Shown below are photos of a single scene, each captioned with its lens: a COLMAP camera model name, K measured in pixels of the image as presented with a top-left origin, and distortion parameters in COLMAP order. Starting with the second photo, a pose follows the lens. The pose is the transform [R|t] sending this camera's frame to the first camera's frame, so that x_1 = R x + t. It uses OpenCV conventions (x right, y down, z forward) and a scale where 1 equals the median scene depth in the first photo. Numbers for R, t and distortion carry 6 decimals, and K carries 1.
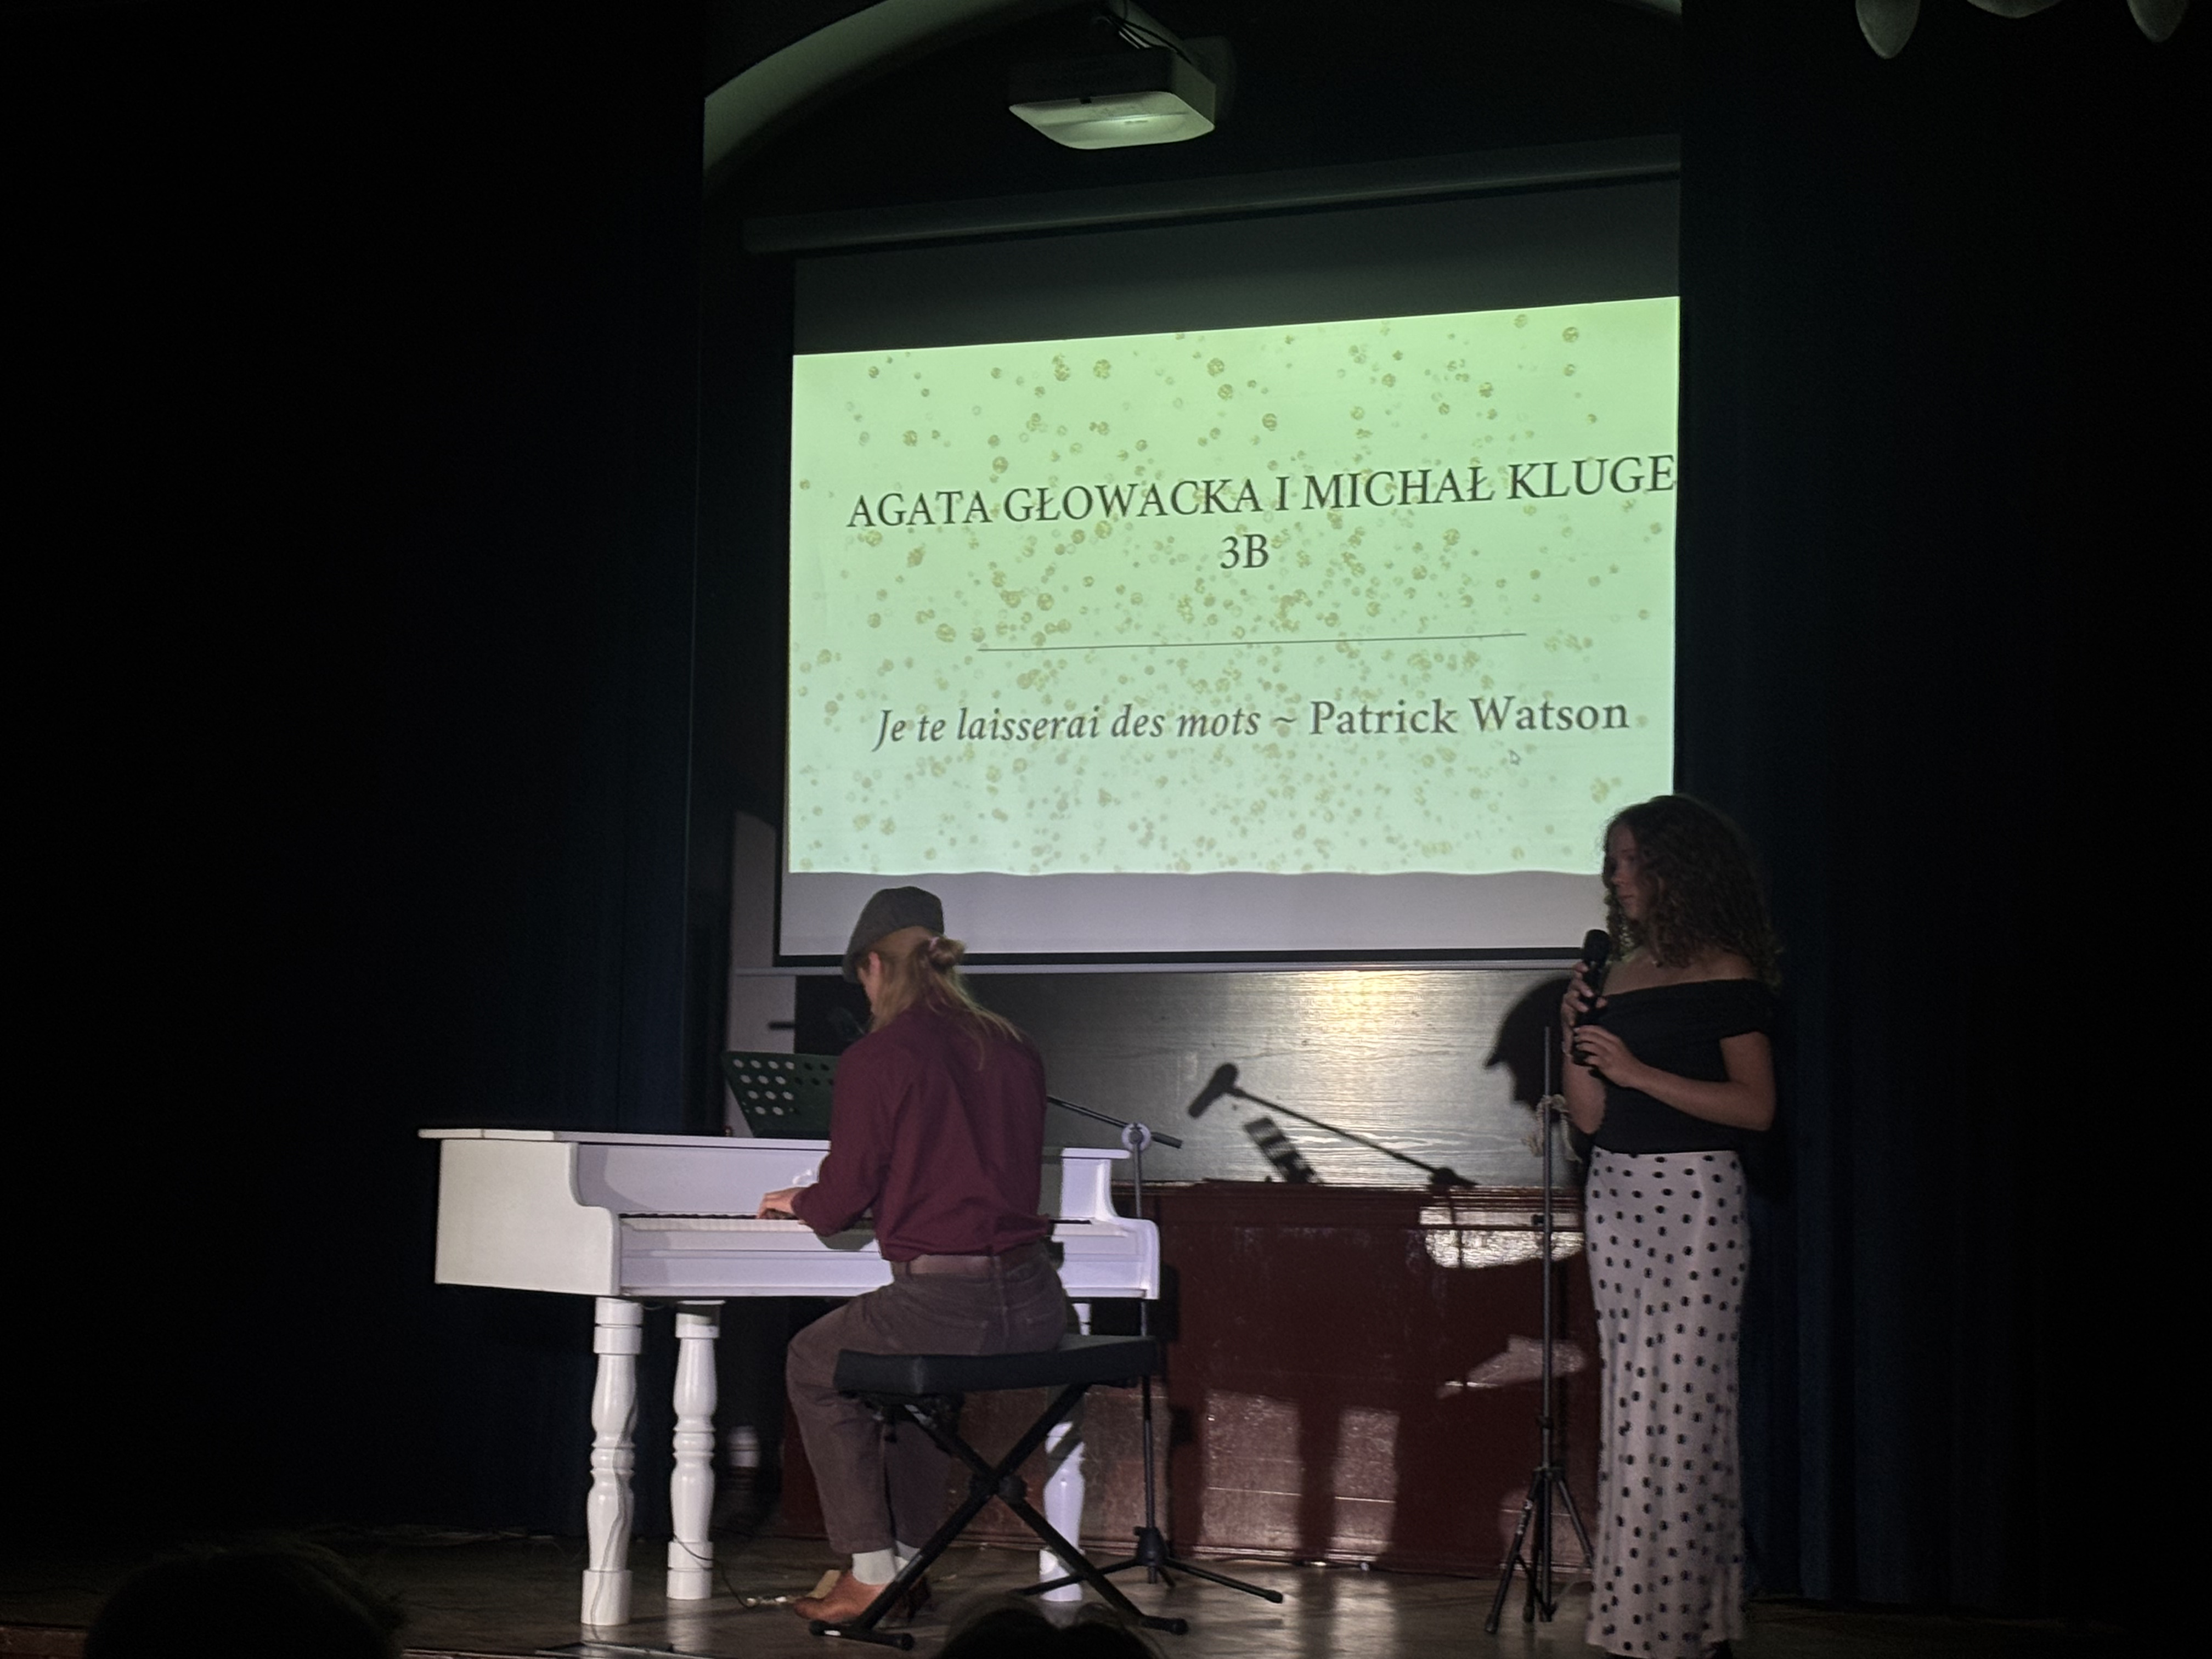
lens RADIAL K [[4265.6, 0, 1106.0], [0, 4265.6, 829.5], [0, 0, 1]] dist [0.306059, -1.854728]
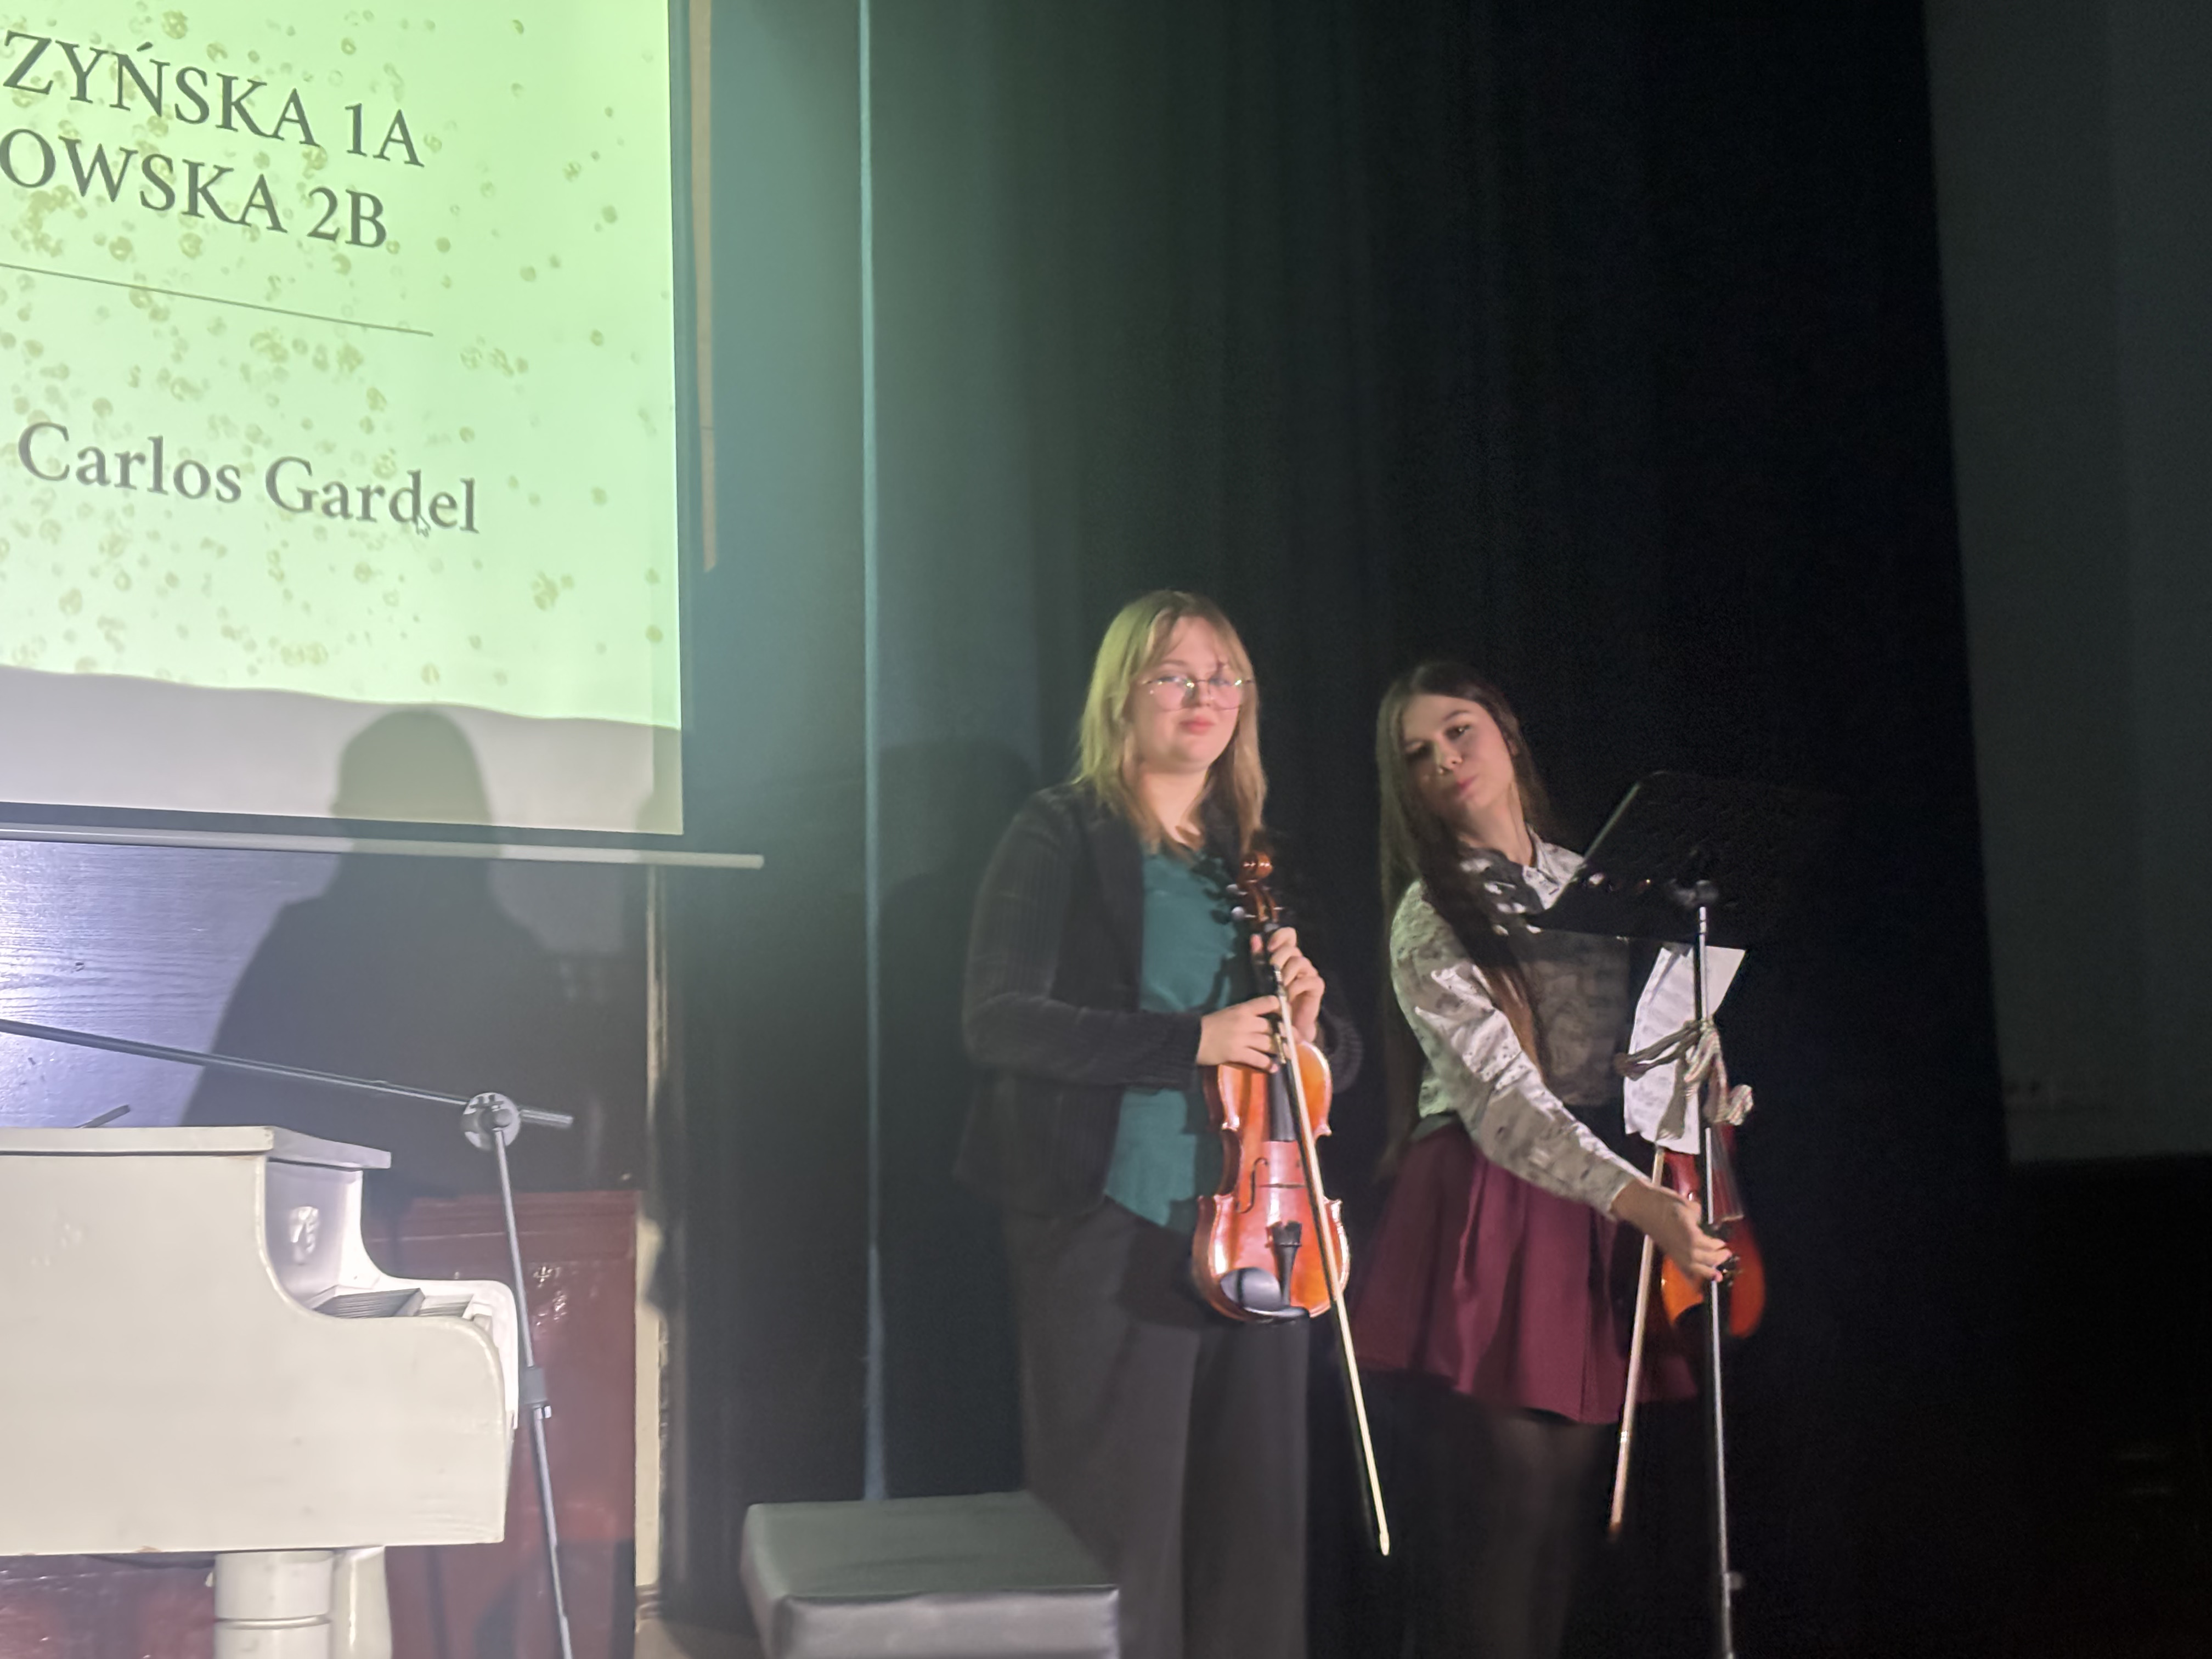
lens RADIAL K [[3435.2, 0, 1100.5], [0, 3435.2, 857.5], [0, 0, 1]] dist [0.218207, -0.808815]
pose [[0.464004, 0.051153, 0.884355, -0.303666], [-0.048779, 0.998292, -0.032150, 0.043321], [-0.884489, -0.028220, 0.465707, 0.651331]]
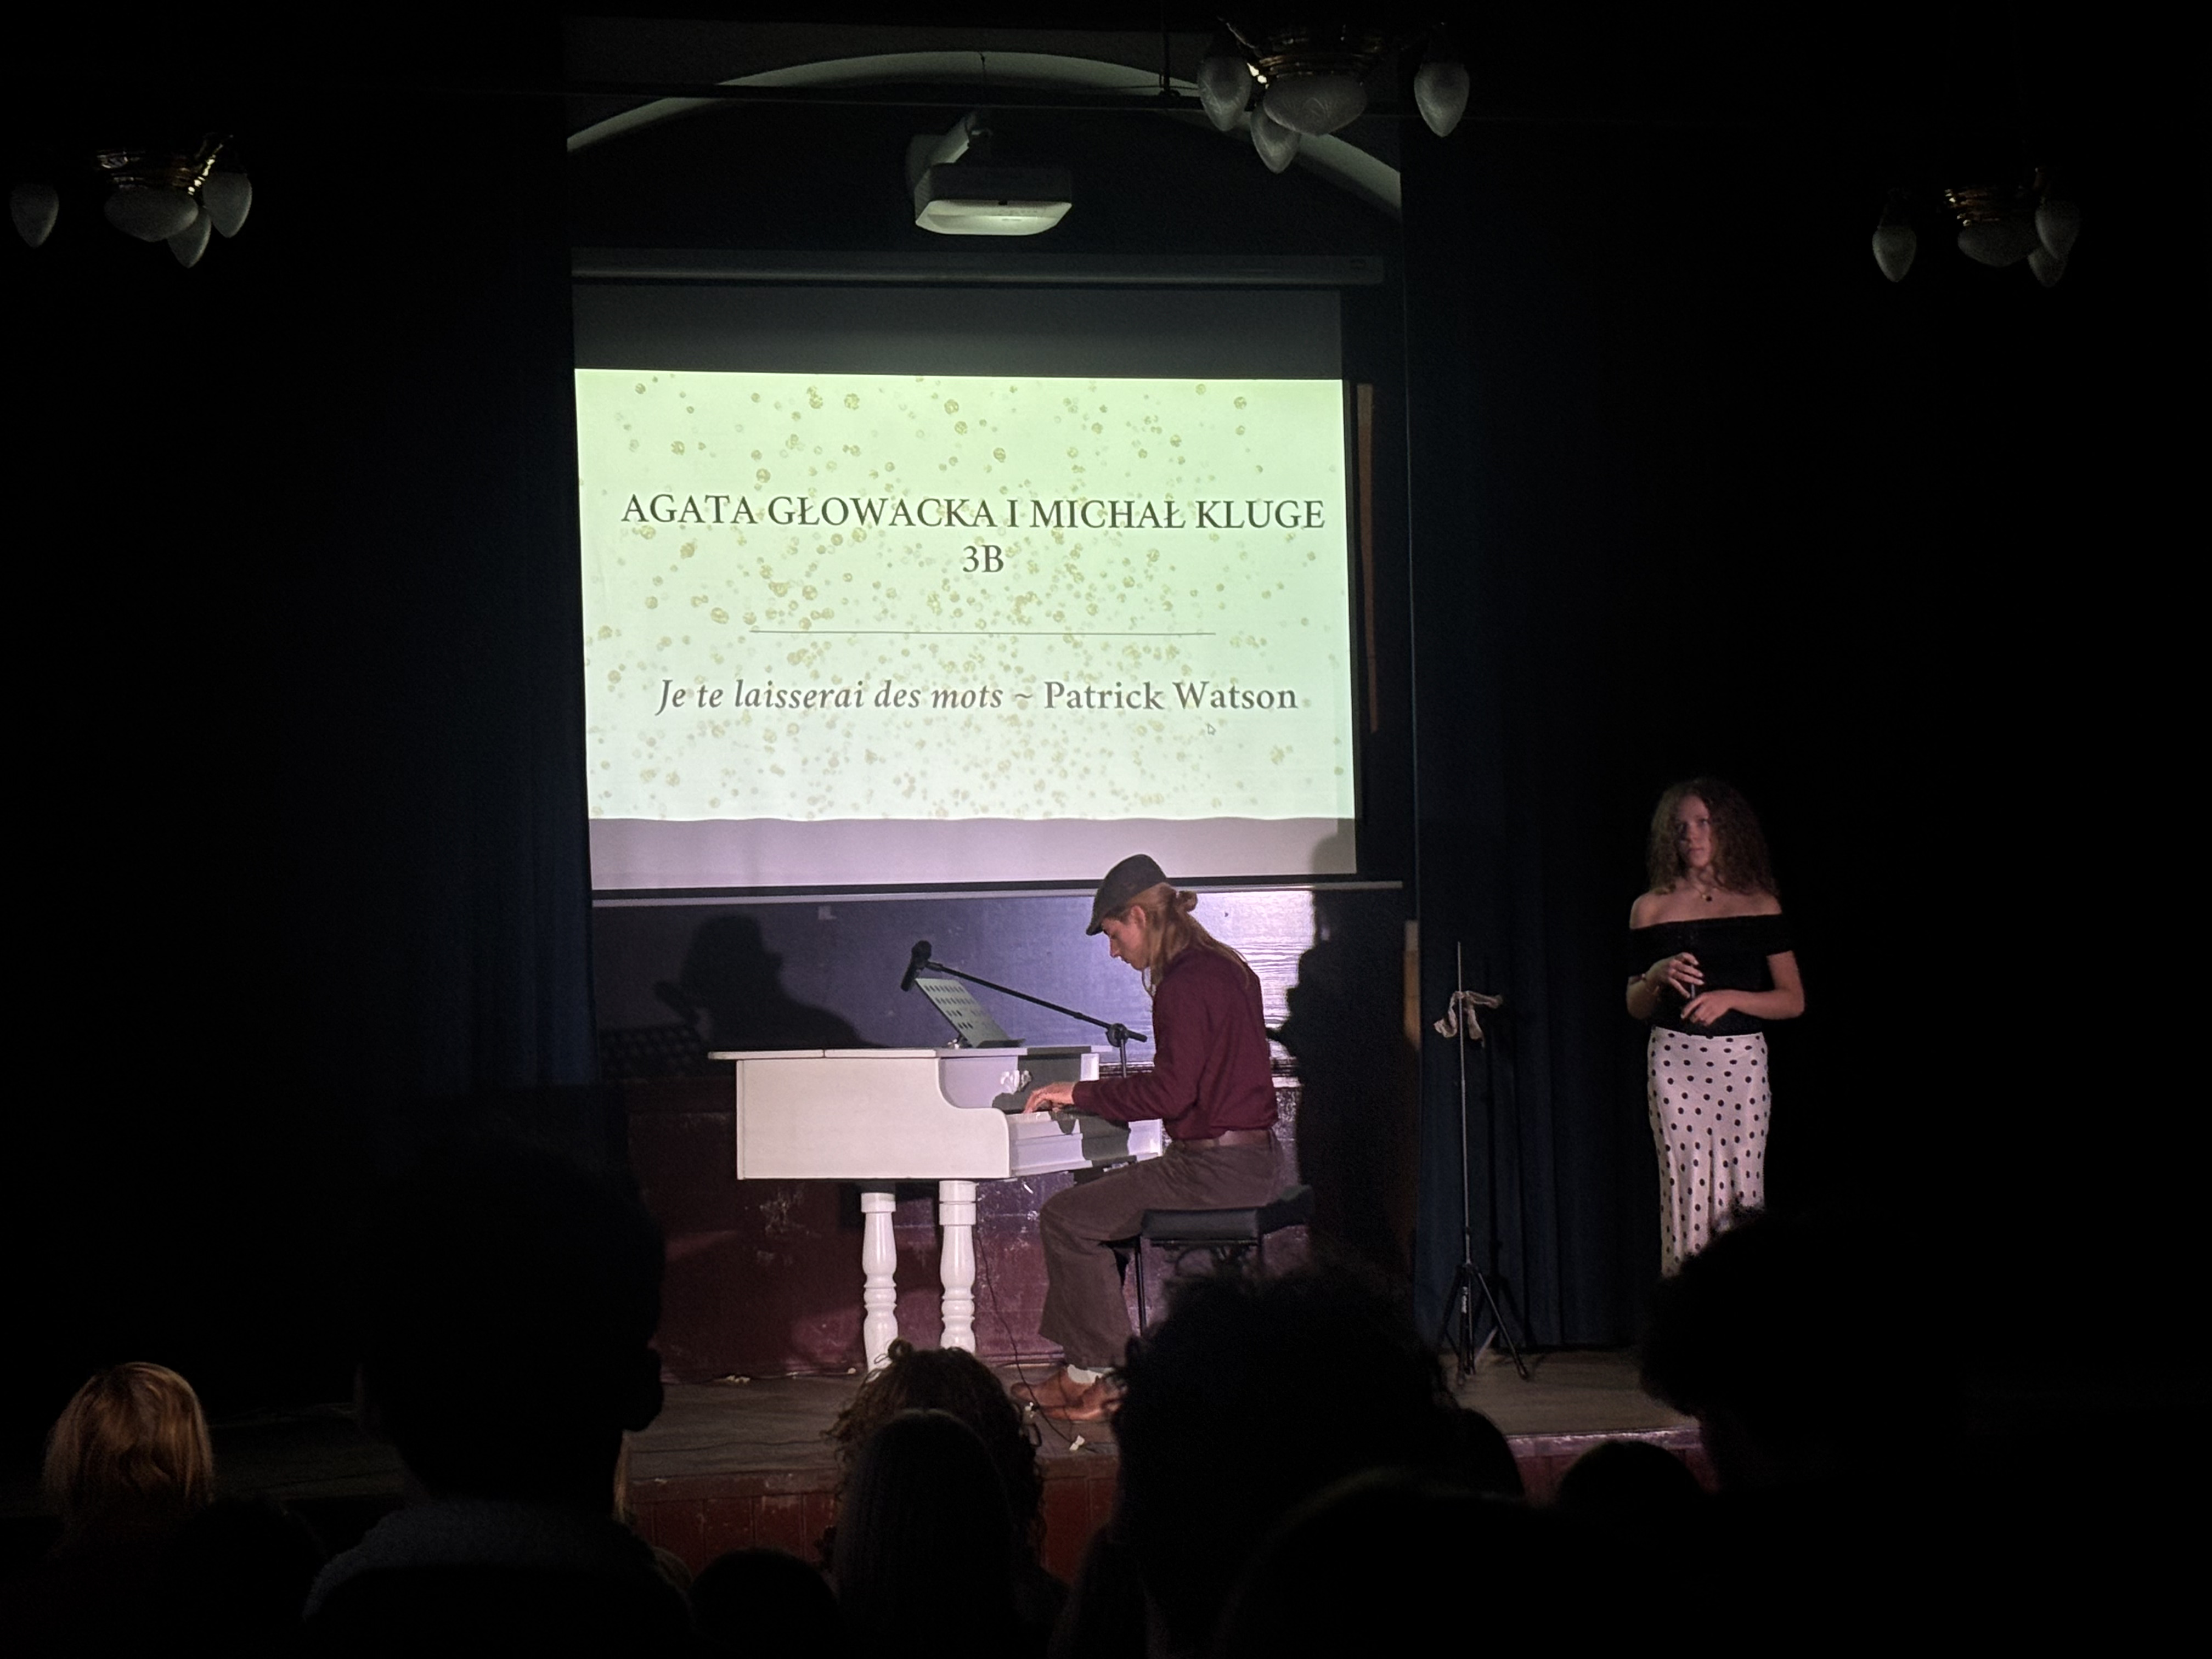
lens RADIAL K [[4265.6, 0, 1106.0], [0, 4265.6, 829.5], [0, 0, 1]] dist [0.306059, -1.854728]
pose [[0.805745, -0.012362, 0.592134, -0.676951], [-0.011135, 0.999289, 0.036014, -0.031800], [-0.592158, -0.035612, 0.805034, -0.021136]]
